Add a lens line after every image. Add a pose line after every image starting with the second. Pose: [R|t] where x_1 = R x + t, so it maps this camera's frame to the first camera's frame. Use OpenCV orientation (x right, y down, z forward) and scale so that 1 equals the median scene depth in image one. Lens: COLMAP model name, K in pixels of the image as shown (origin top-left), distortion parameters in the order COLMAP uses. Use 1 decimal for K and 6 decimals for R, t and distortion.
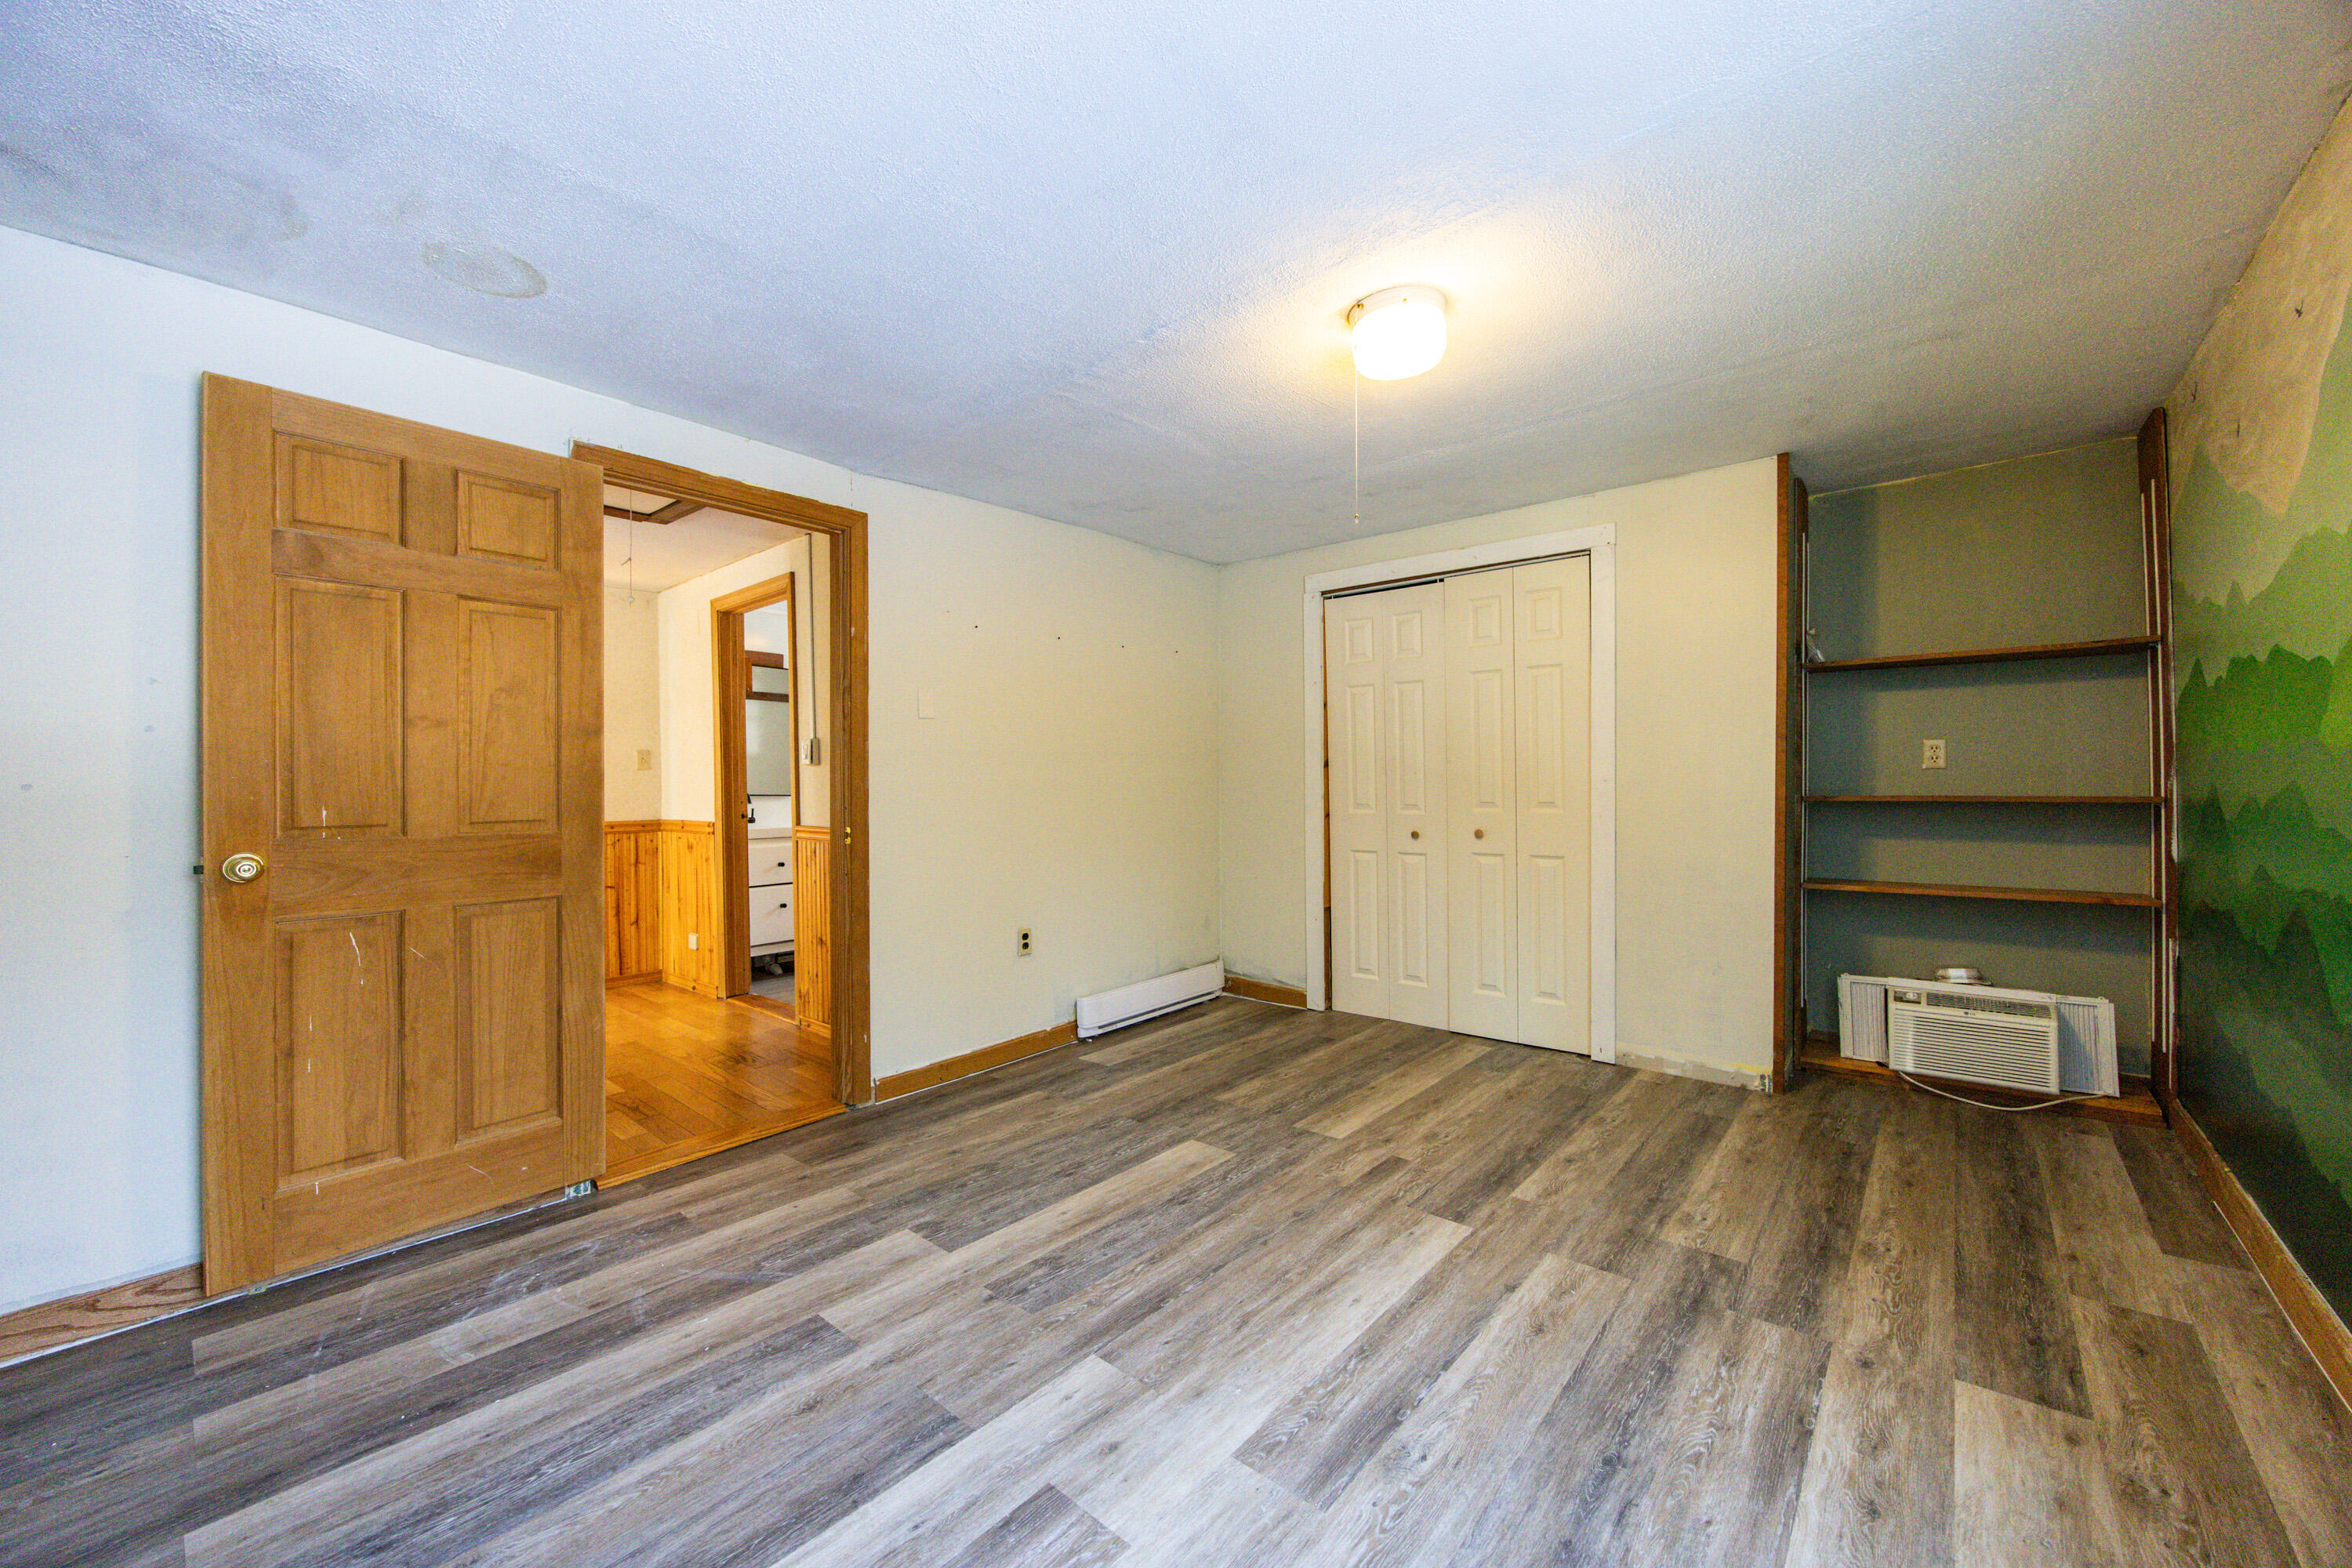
lens RADIAL K [[897.7, 0, 1181.5], [0, 897.7, 781.7], [0, 0, 1]] dist [-0.005880, 0.000092]
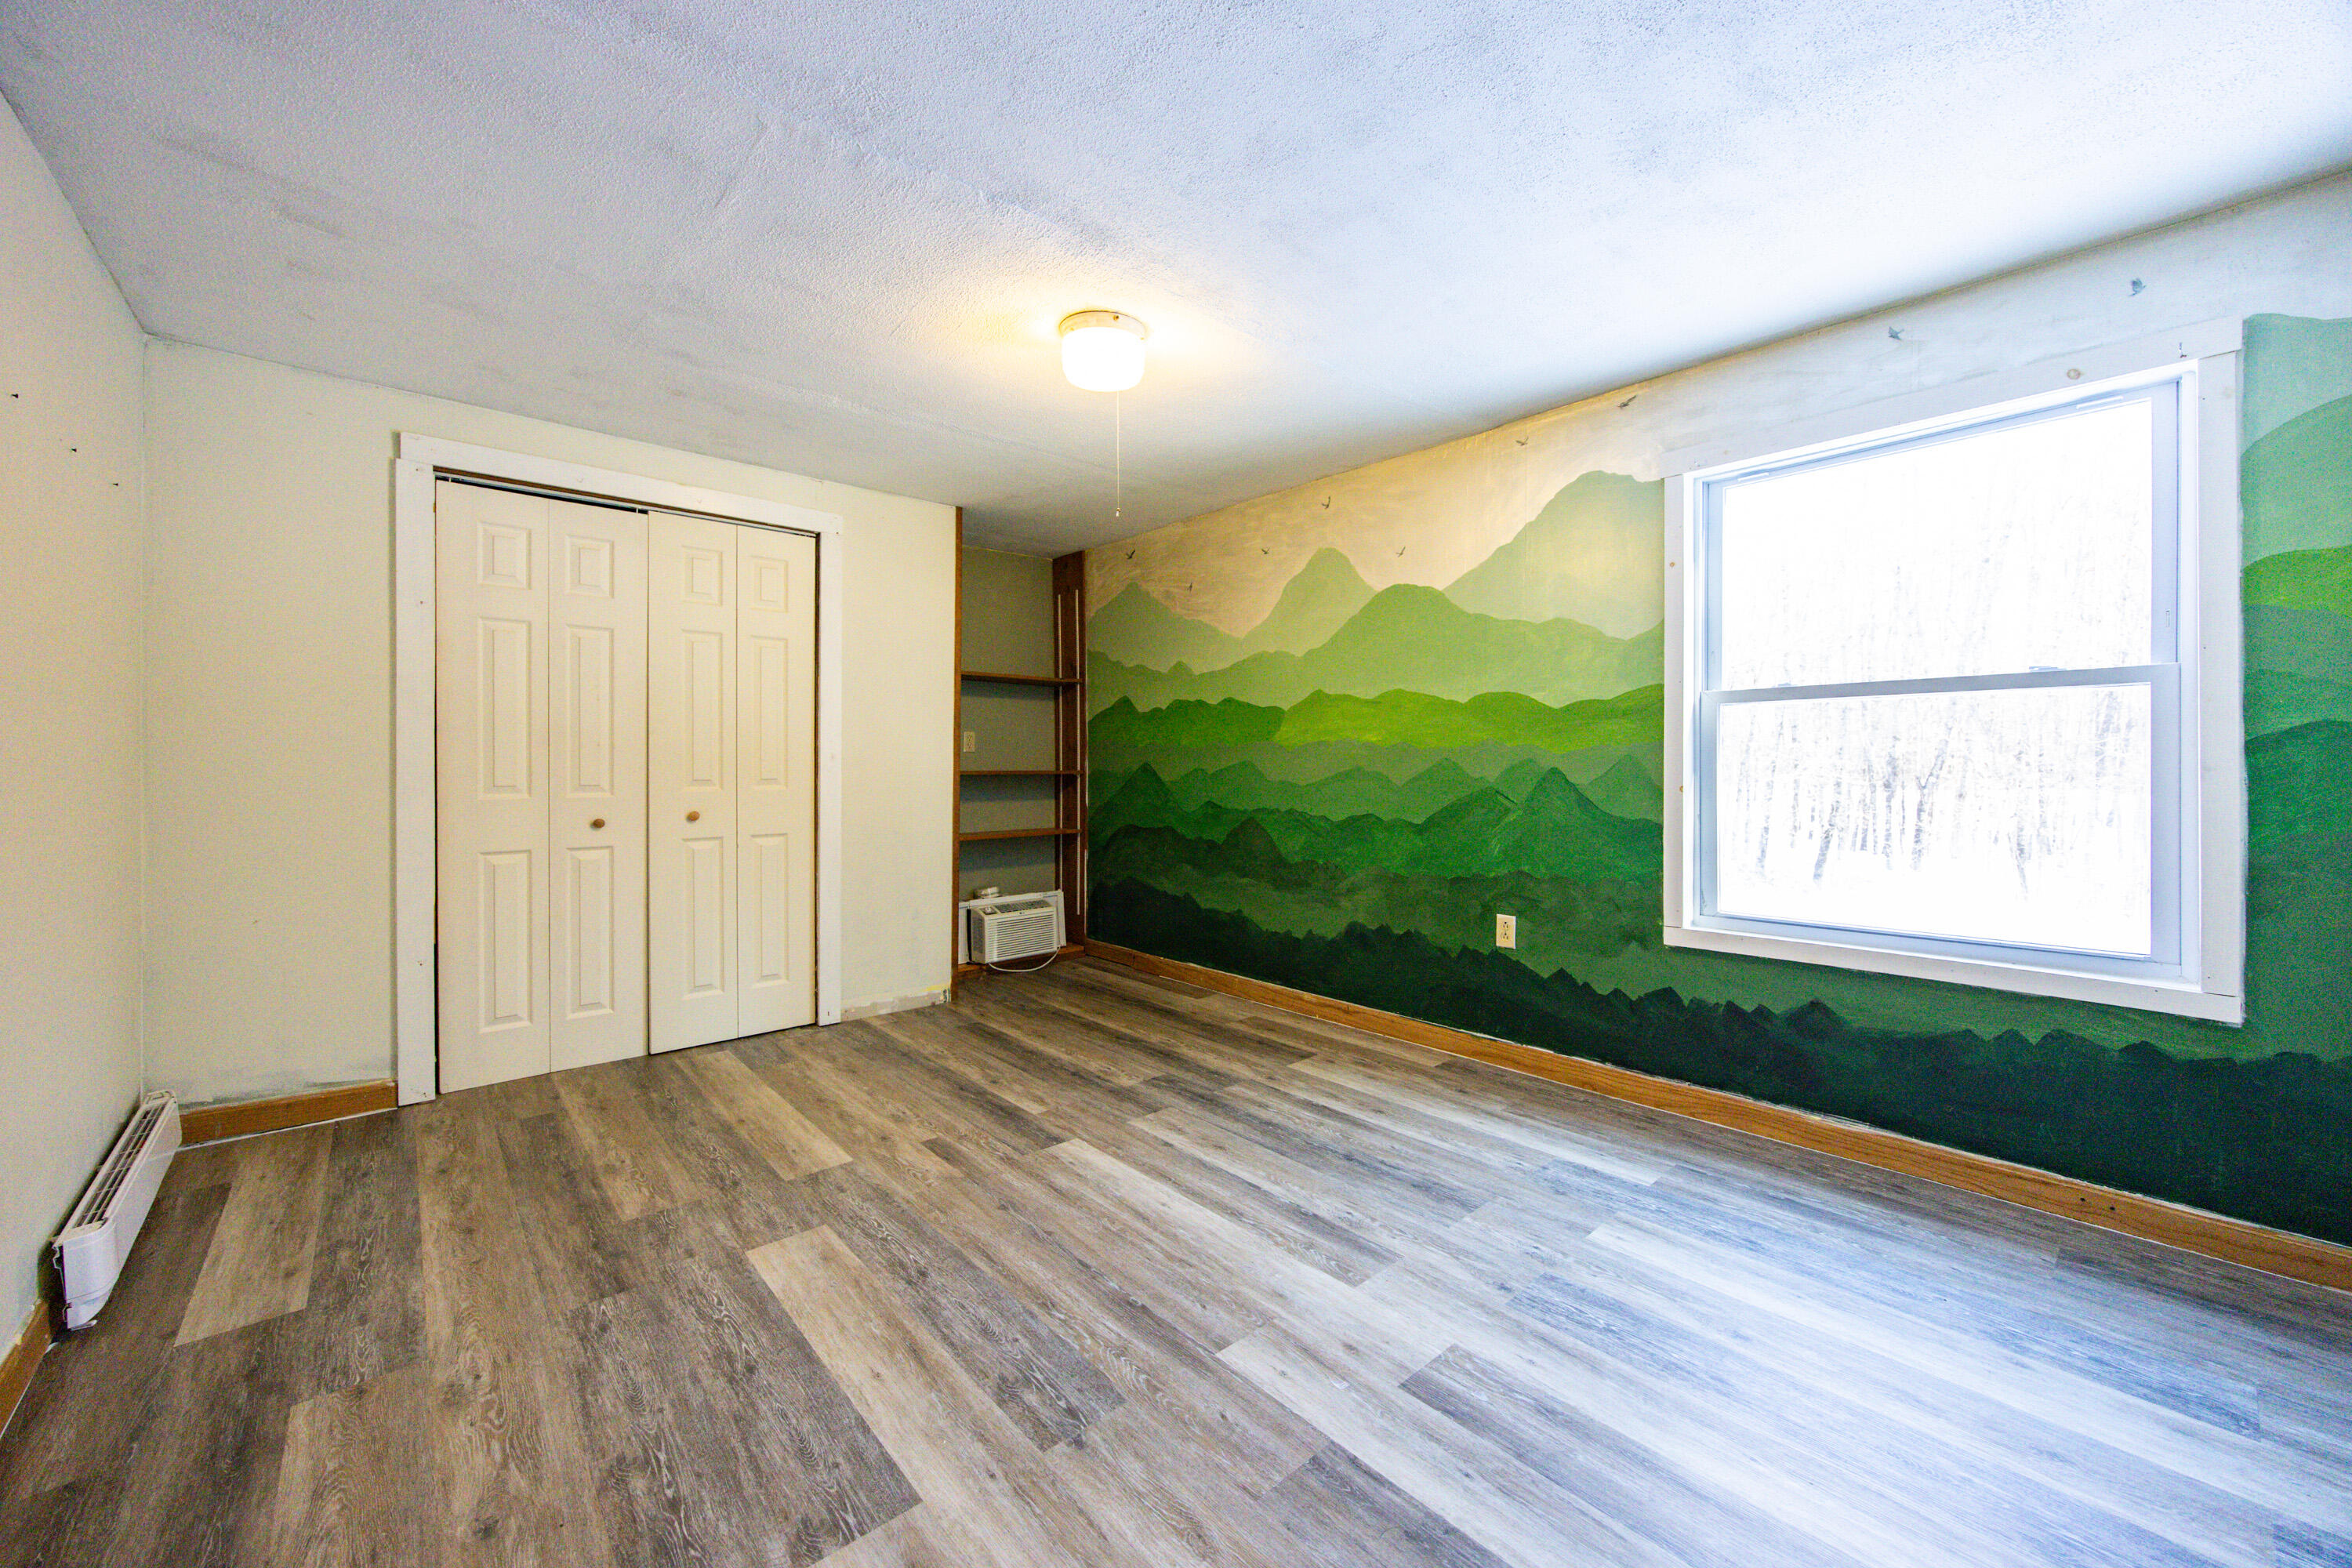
lens RADIAL K [[897.7, 0, 1171.2], [0, 897.7, 772.2], [0, 0, 1]] dist [-0.005880, 0.000092]
pose [[0.143587, -0.001382, 0.989637, -0.733130], [-0.003856, 0.999991, 0.001956, 0.018328], [-0.989630, -0.004097, 0.143580, 0.646456]]
